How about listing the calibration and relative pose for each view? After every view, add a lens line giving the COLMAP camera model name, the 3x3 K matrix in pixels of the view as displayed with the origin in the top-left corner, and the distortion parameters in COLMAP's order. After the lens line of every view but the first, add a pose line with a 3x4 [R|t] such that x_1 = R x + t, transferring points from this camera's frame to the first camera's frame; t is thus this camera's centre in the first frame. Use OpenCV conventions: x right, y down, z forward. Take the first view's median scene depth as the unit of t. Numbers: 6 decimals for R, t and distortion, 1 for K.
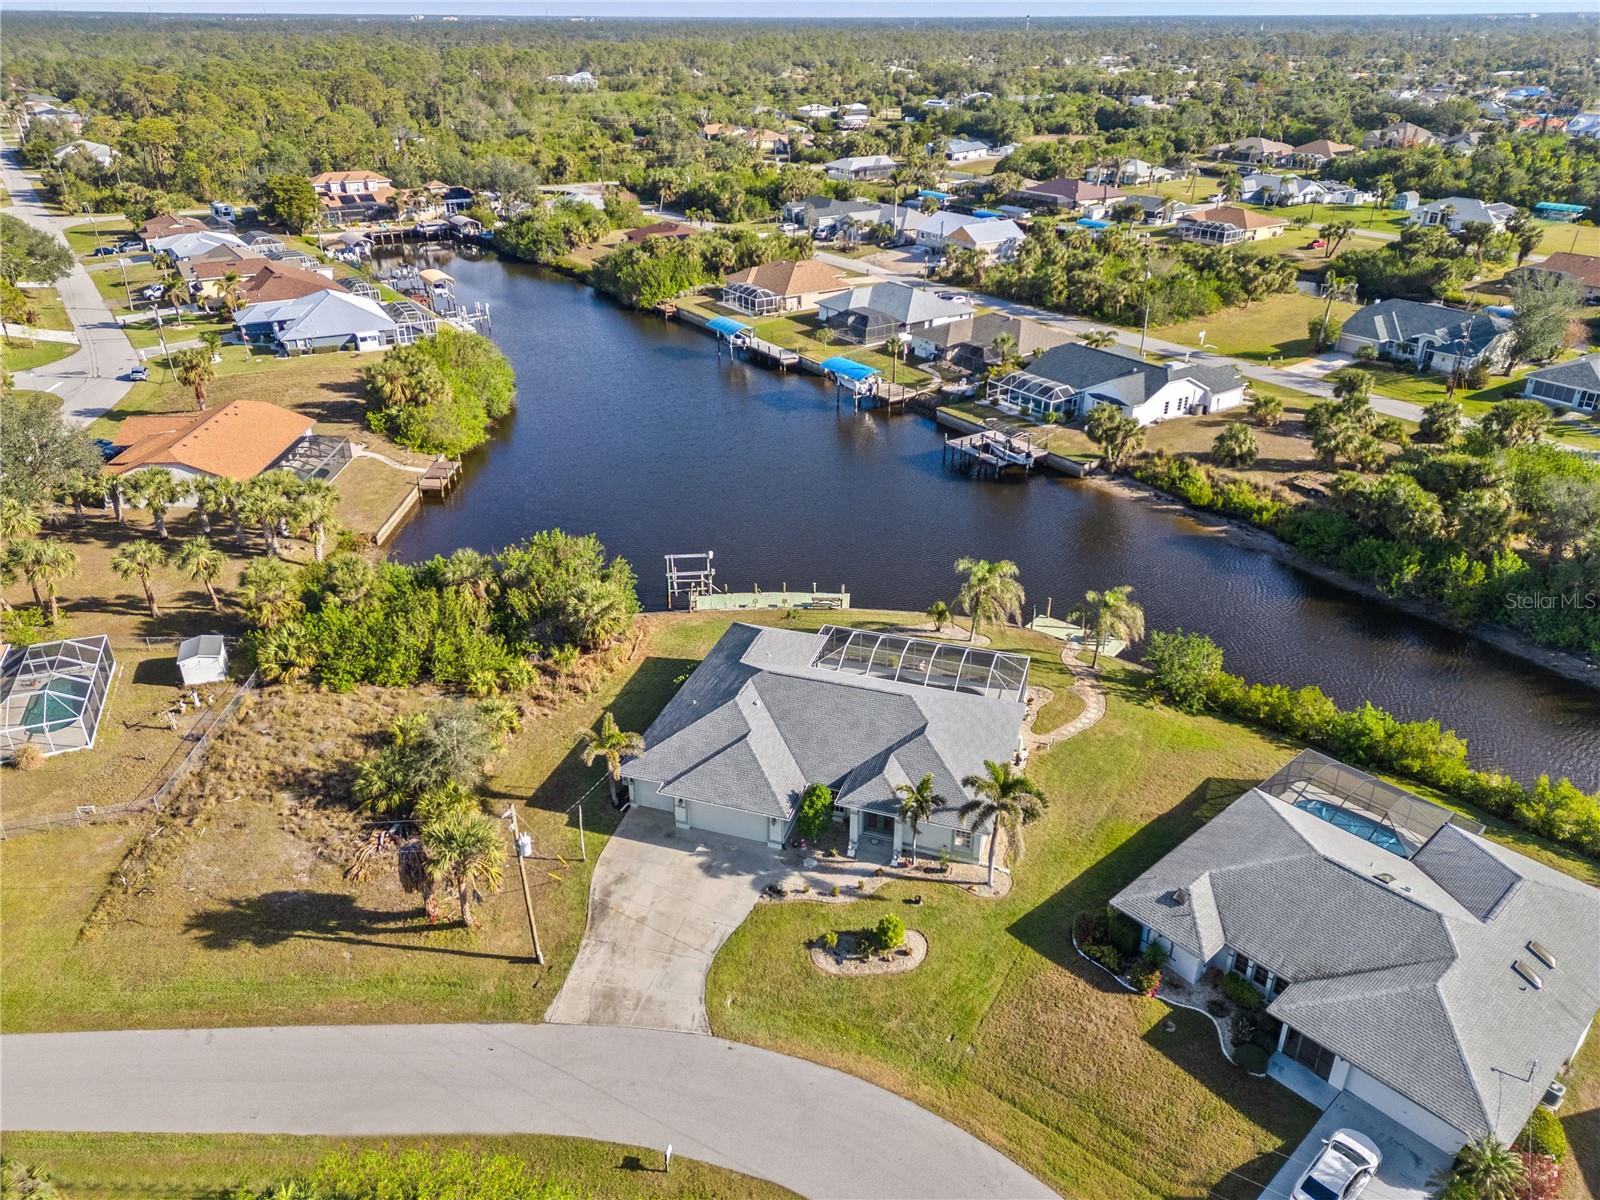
lens RADIAL K [[1122.4, 0, 806.8], [0, 1122.4, 590.4], [0, 0, 1]] dist [0.087897, -0.081166]
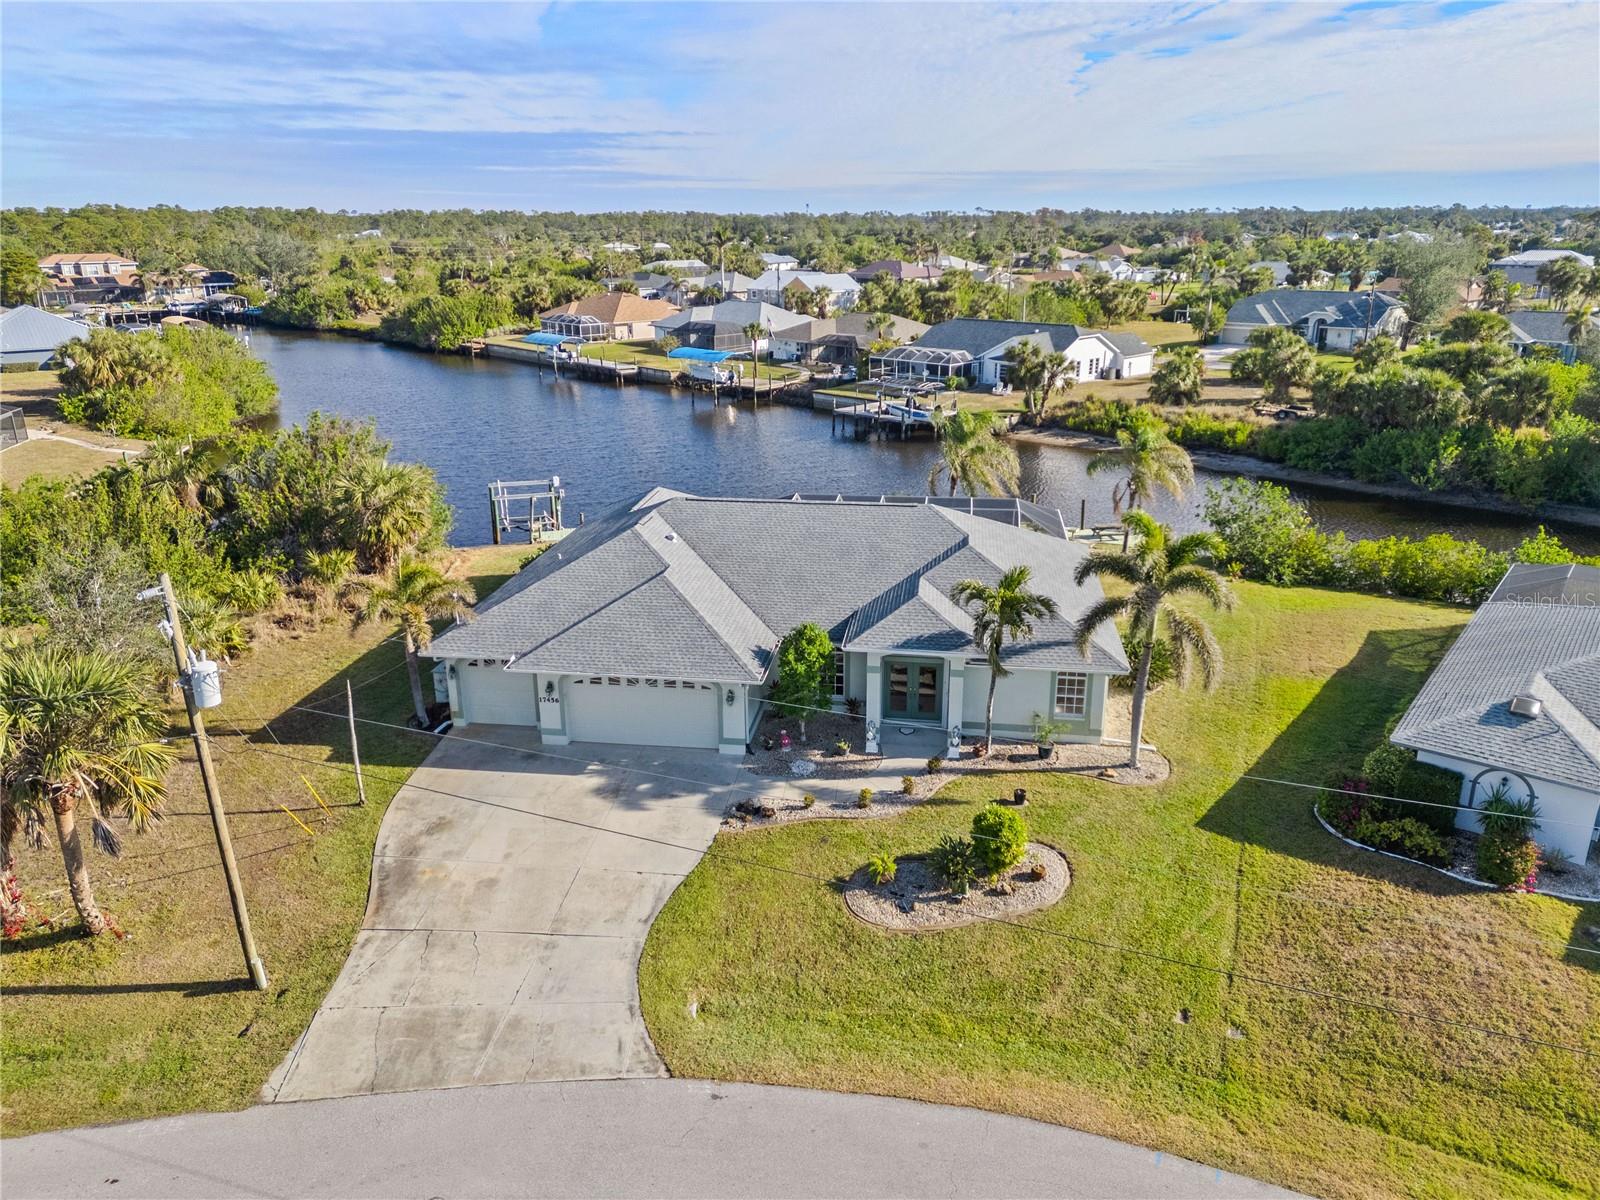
lens RADIAL K [[1122.4, 0, 807.3], [0, 1122.4, 595.4], [0, 0, 1]] dist [0.087897, -0.081166]
pose [[0.985026, -0.059201, 0.161924, -0.040617], [0.081396, 0.987623, -0.134069, 0.121428], [-0.151982, 0.145242, 0.977653, 0.239659]]
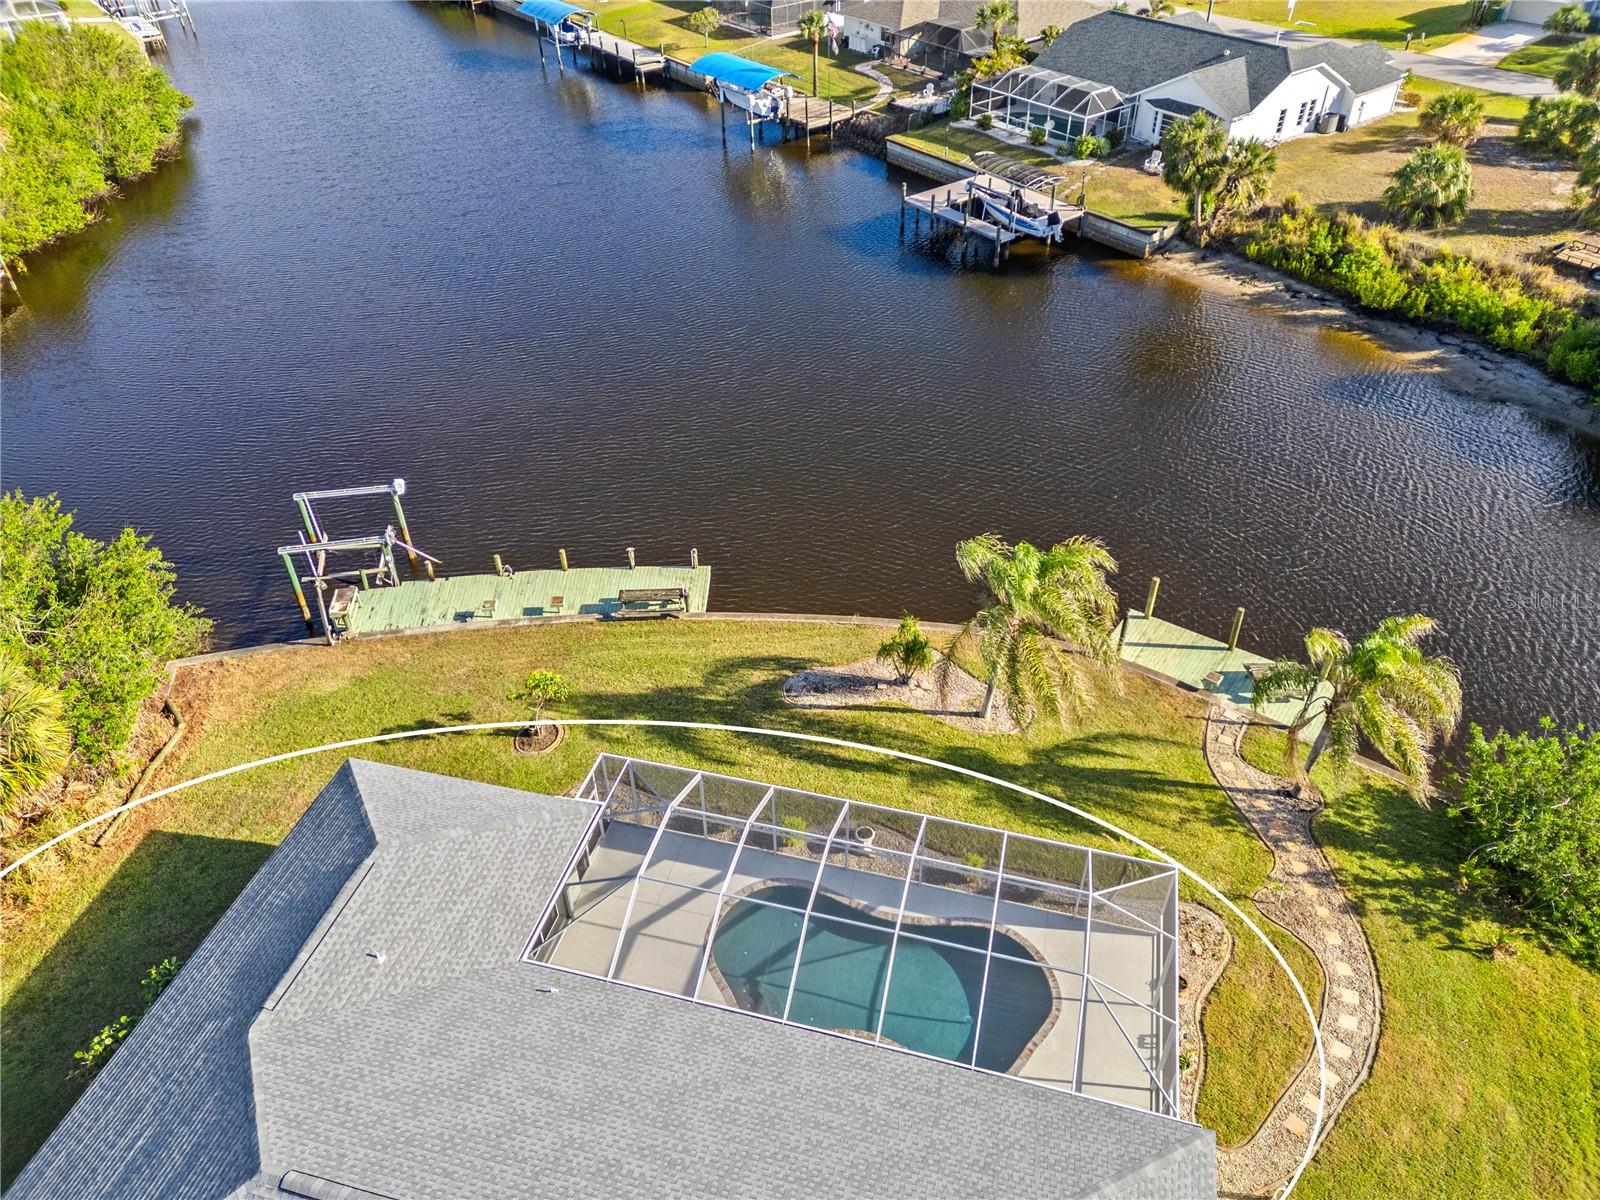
lens RADIAL K [[1122.4, 0, 815.0], [0, 1122.4, 588.1], [0, 0, 1]] dist [0.087897, -0.081166]
pose [[0.997963, -0.049181, 0.040643, 0.049734], [0.039827, 0.977872, 0.205380, -0.064619], [-0.049844, -0.203342, 0.977838, 0.440031]]
